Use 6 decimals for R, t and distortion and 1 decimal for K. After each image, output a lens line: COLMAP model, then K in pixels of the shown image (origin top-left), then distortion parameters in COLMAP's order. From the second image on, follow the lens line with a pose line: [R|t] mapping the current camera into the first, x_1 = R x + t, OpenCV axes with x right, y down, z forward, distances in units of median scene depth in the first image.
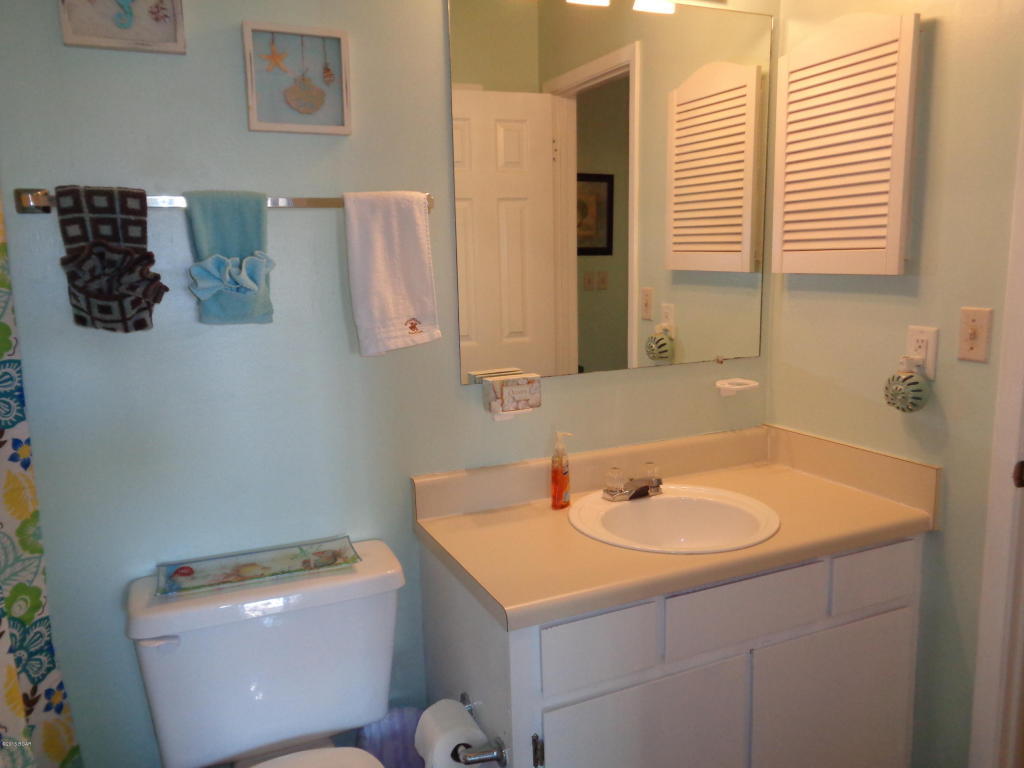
lens RADIAL K [[779.8, 0, 515.9], [0, 779.8, 374.0], [0, 0, 1]] dist [0.011861, -0.000145]
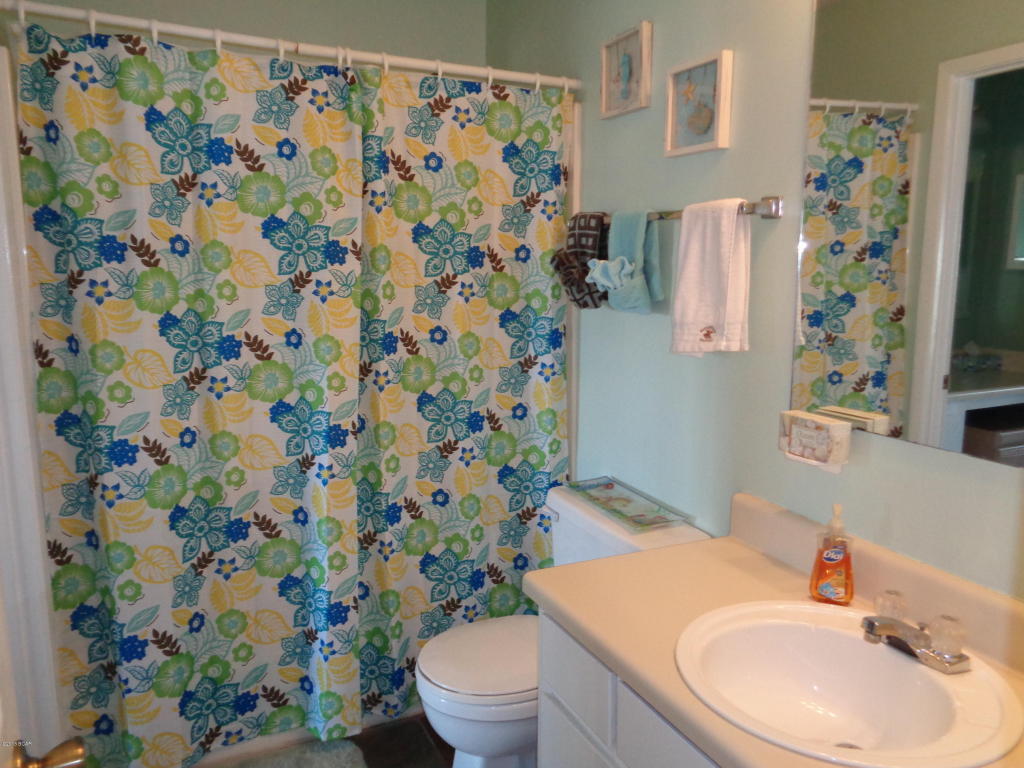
lens RADIAL K [[779.8, 0, 516.2], [0, 779.8, 378.9], [0, 0, 1]] dist [0.011861, -0.000145]
pose [[0.017194, 0.176476, -0.984155, 0.867014], [-0.162798, 0.971659, 0.171391, -0.137257], [0.986510, 0.157272, 0.045437, 0.717969]]
